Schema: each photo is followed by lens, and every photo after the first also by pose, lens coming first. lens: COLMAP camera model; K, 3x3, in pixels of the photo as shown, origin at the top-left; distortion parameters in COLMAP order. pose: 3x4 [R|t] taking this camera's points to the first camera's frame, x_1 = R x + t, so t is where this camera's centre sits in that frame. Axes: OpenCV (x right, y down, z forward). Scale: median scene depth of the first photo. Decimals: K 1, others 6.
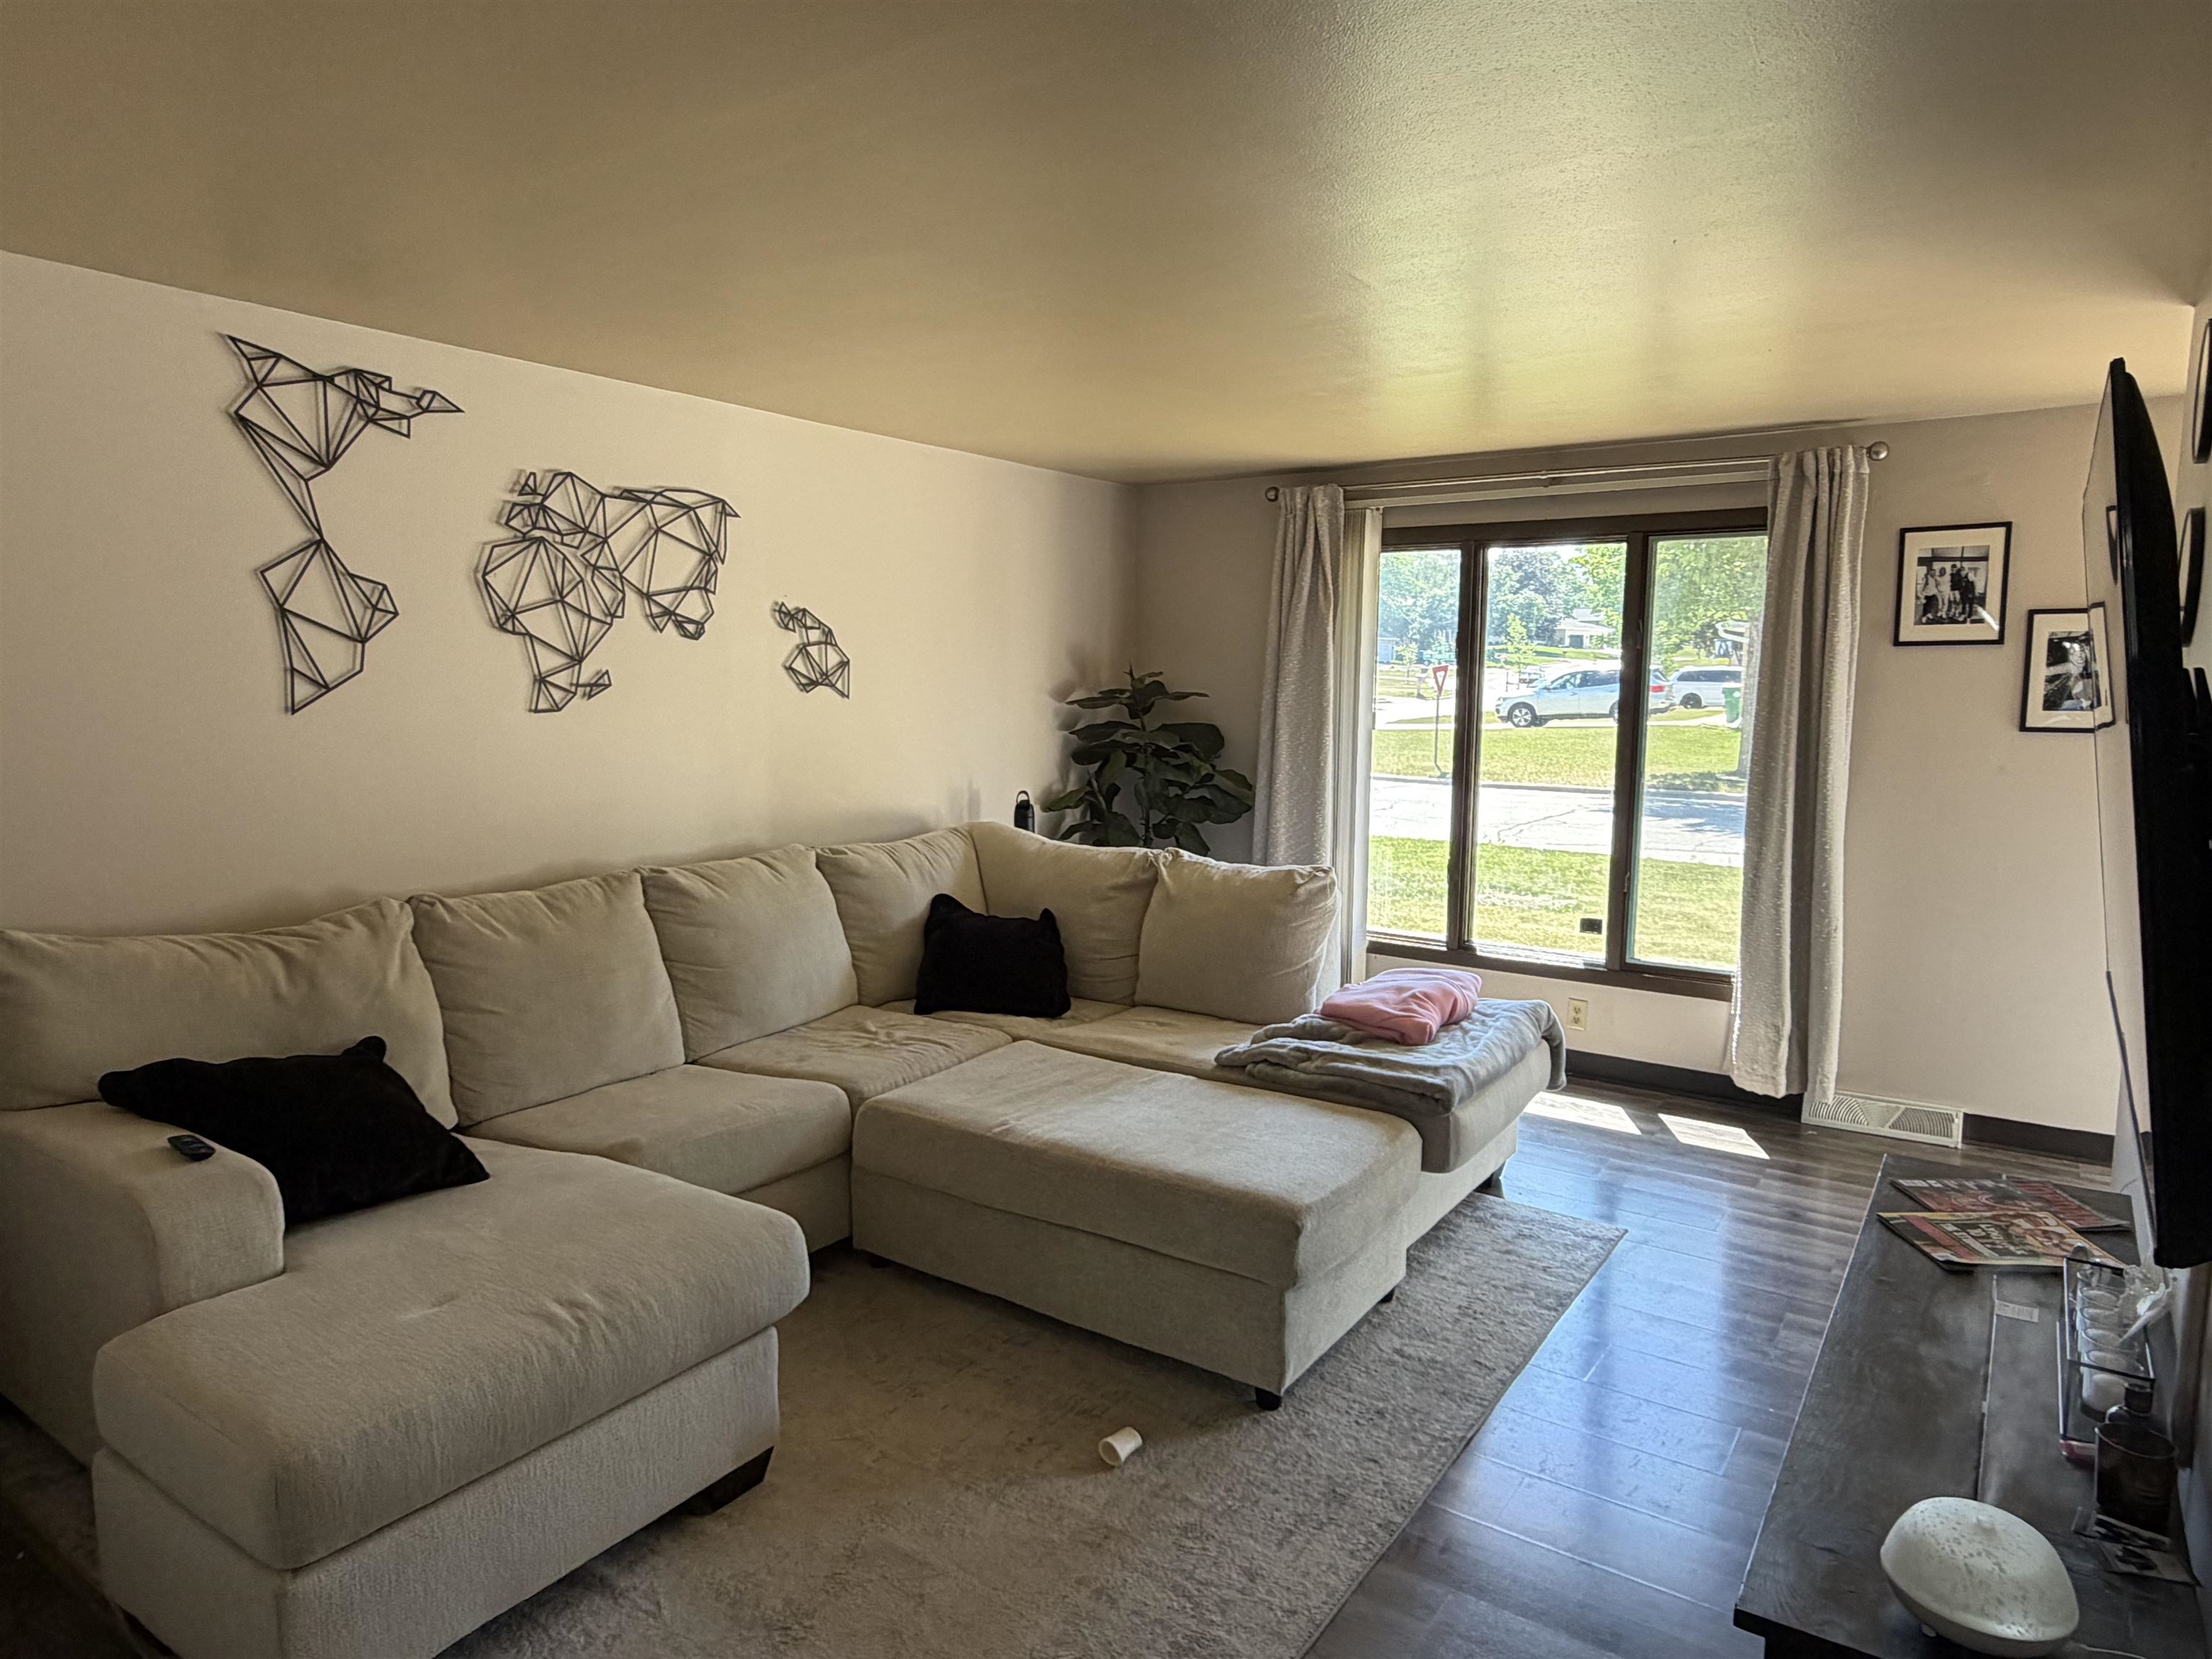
lens RADIAL K [[1369.5, 0, 1103.4], [0, 1369.5, 822.7], [0, 0, 1]] dist [0.010745, 0.000176]
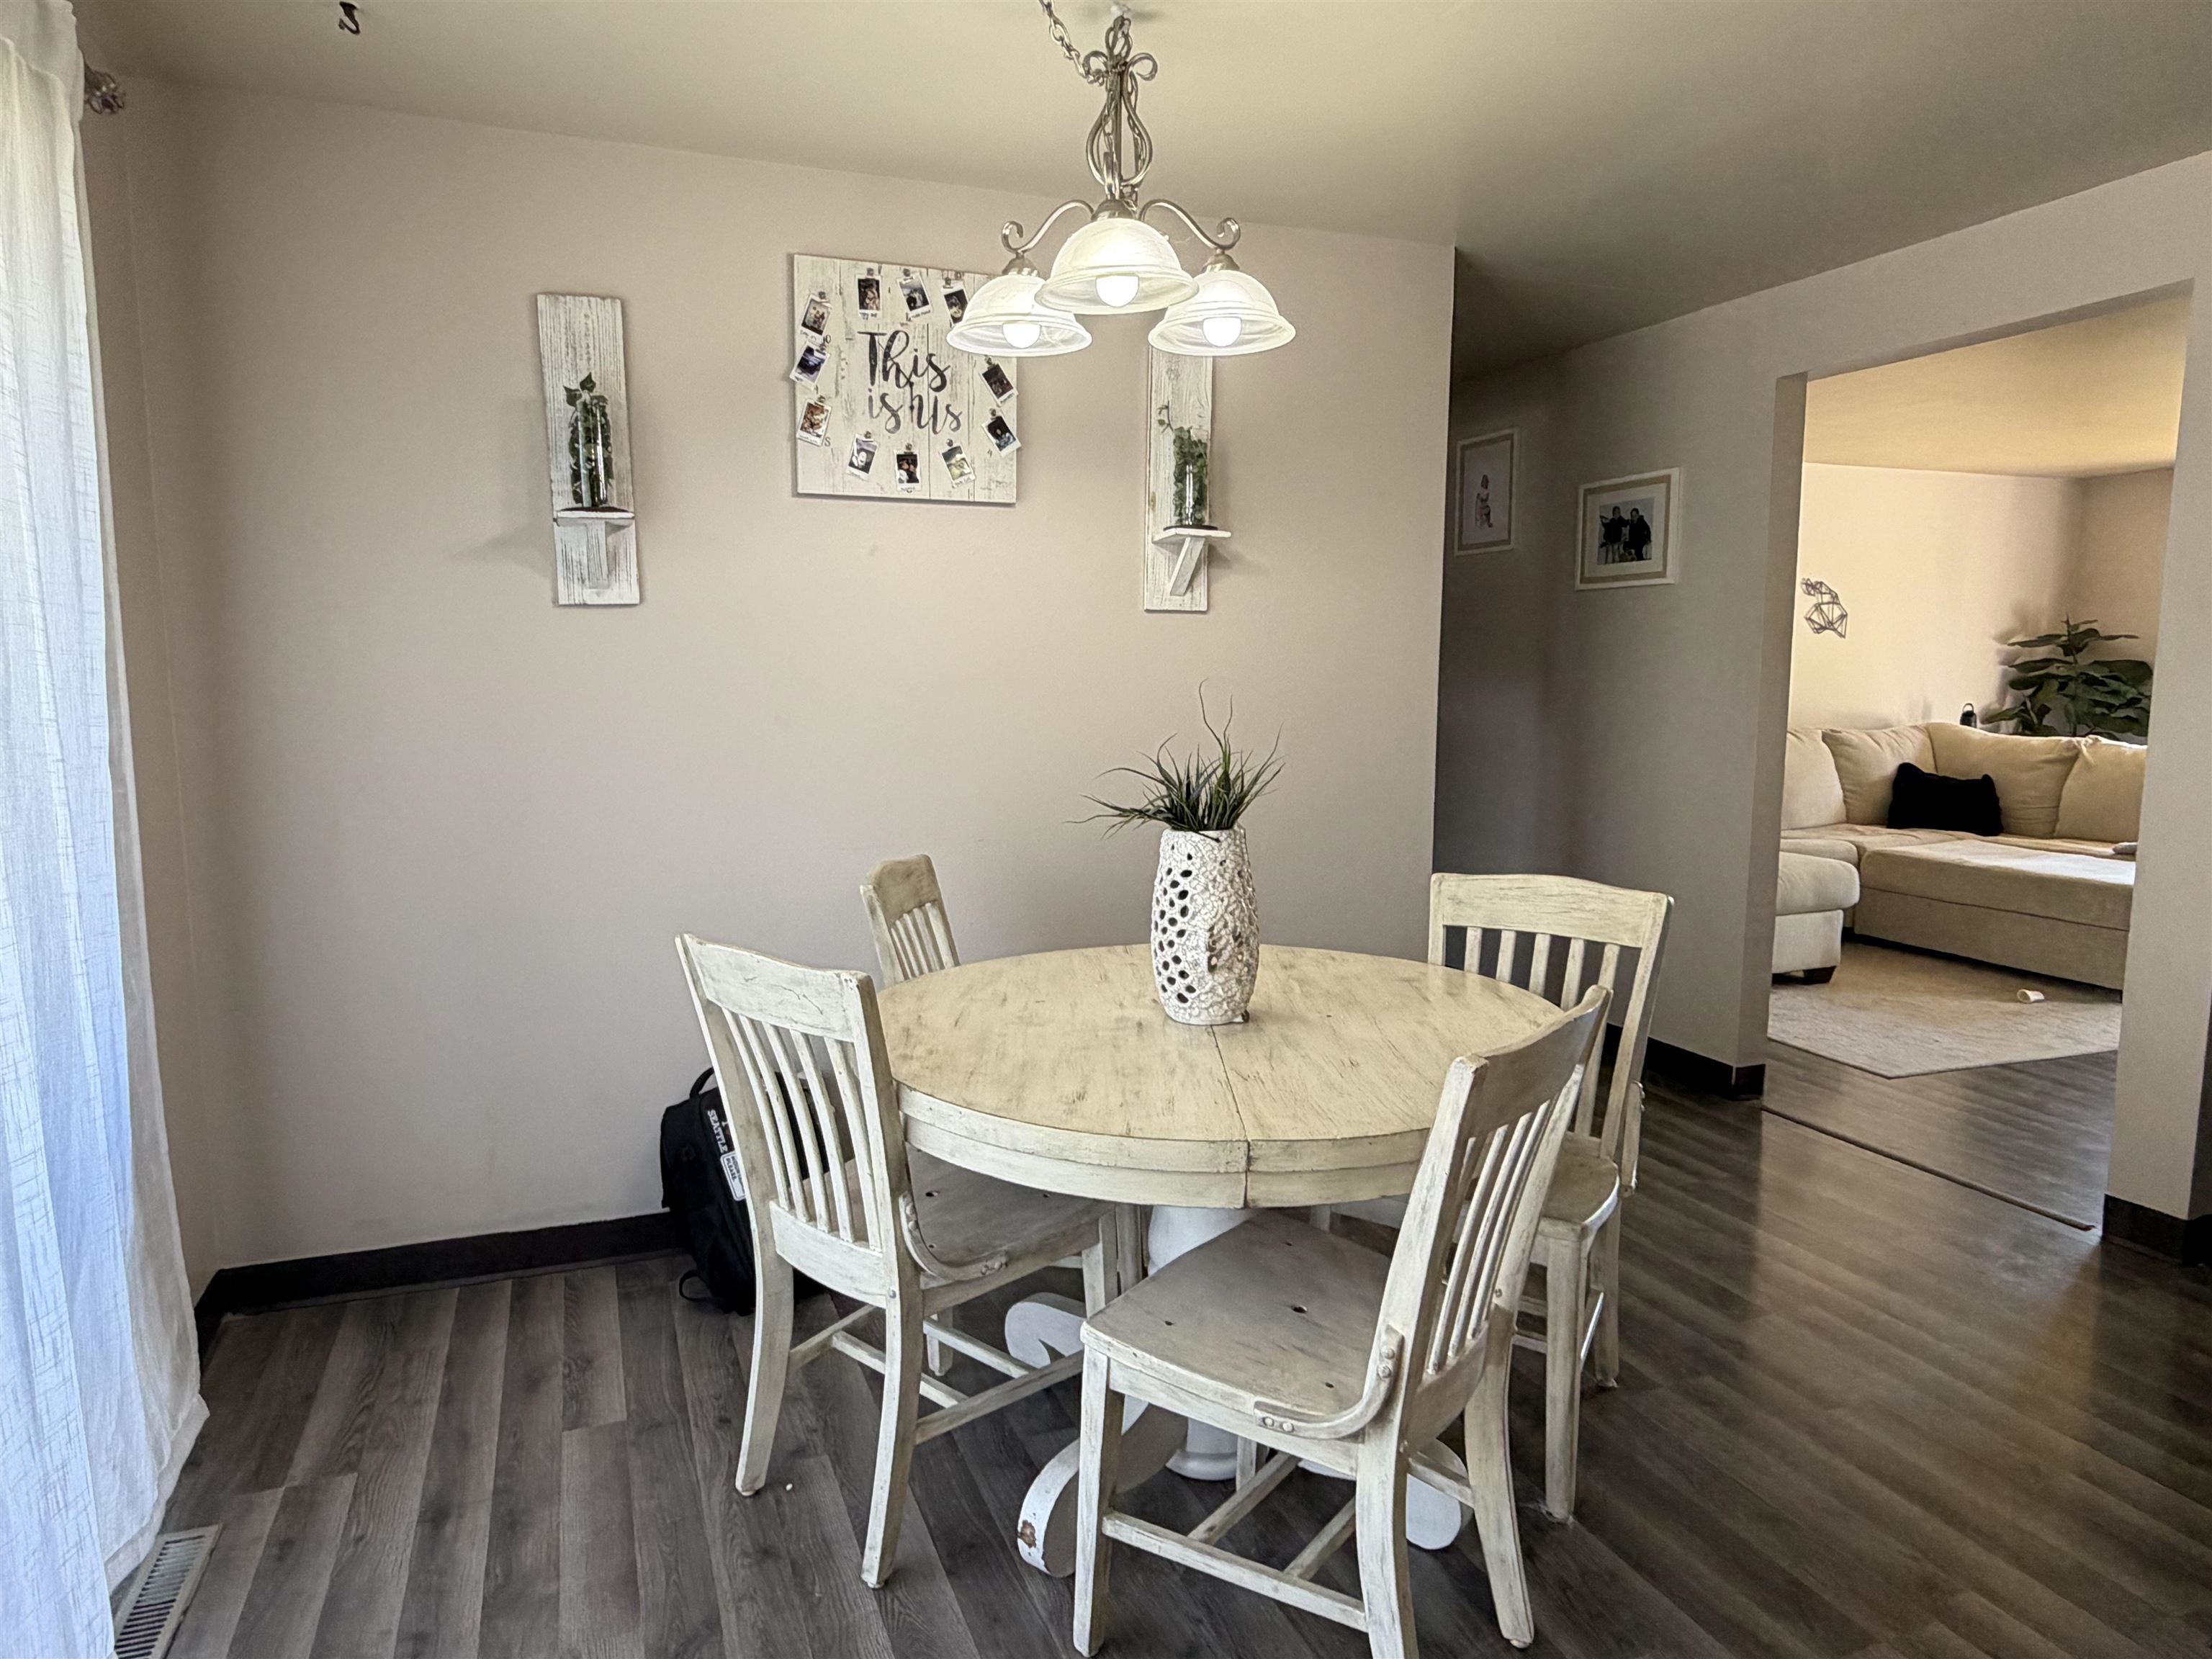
lens RADIAL K [[1369.5, 0, 1103.7], [0, 1369.5, 822.5], [0, 0, 1]] dist [0.010745, 0.000176]
pose [[0.831657, 0.059653, -0.552076, -0.011027], [-0.054430, 0.998183, 0.025861, 0.132745], [0.552615, 0.008542, 0.833393, -0.823792]]
